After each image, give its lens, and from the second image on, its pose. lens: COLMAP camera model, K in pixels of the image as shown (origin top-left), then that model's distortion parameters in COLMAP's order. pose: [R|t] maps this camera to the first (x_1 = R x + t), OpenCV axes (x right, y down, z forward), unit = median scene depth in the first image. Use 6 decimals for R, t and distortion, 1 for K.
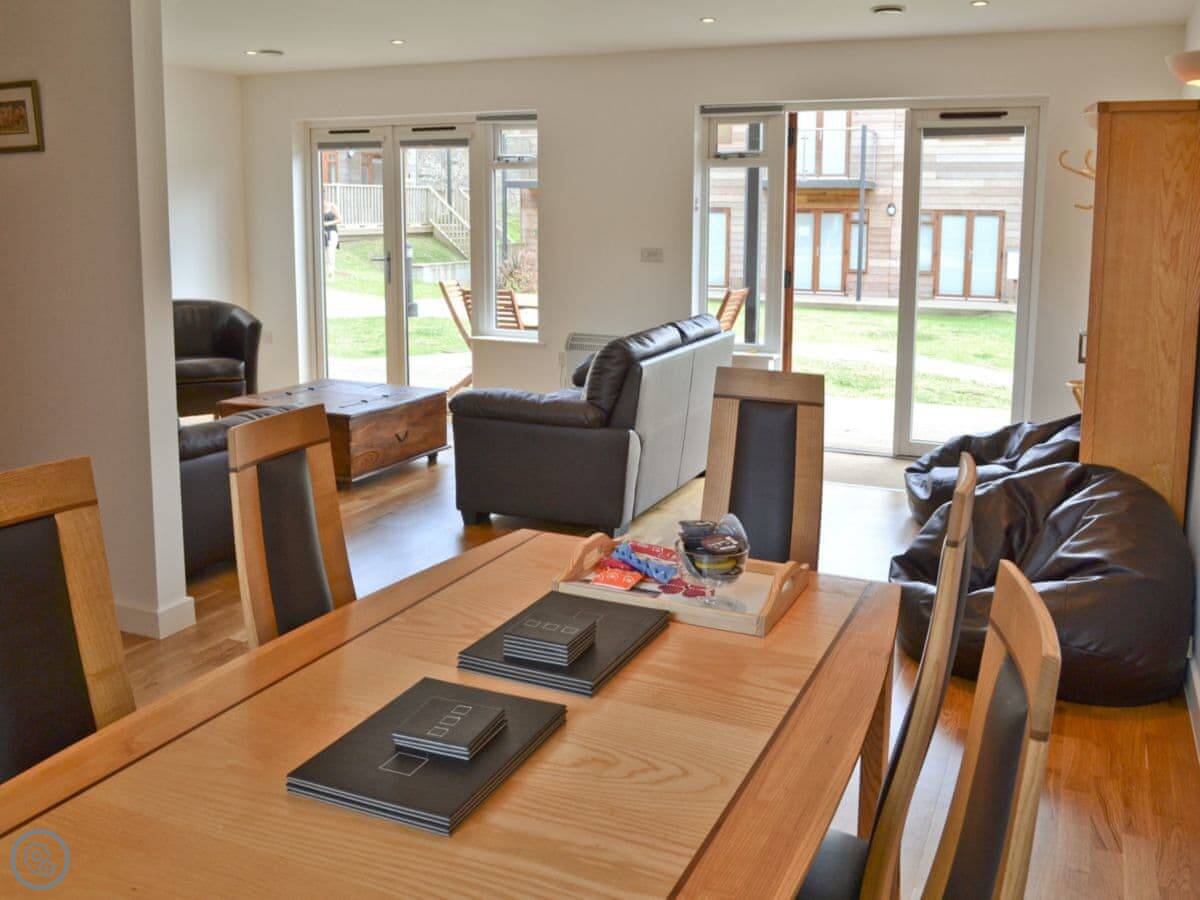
lens RADIAL K [[1113.2, 0, 600.1], [0, 1113.2, 385.7], [0, 0, 1]] dist [-0.055459, -0.019786]
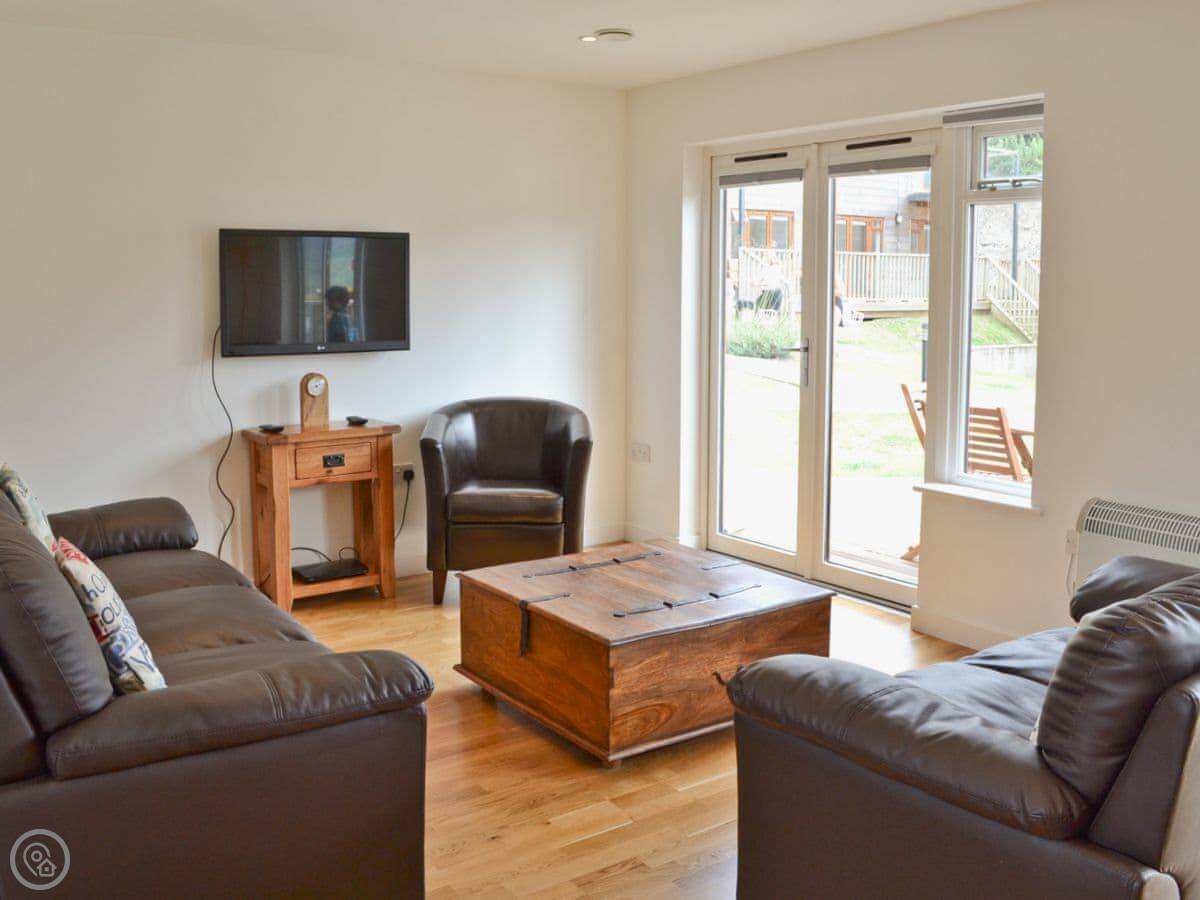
lens RADIAL K [[1113.2, 0, 600.1], [0, 1113.2, 385.7], [0, 0, 1]] dist [-0.055459, -0.019786]
pose [[0.869859, 0.044523, -0.491287, 0.024779], [-0.077297, 0.995918, -0.046606, -0.055544], [0.487207, 0.078516, 0.869750, 0.394810]]
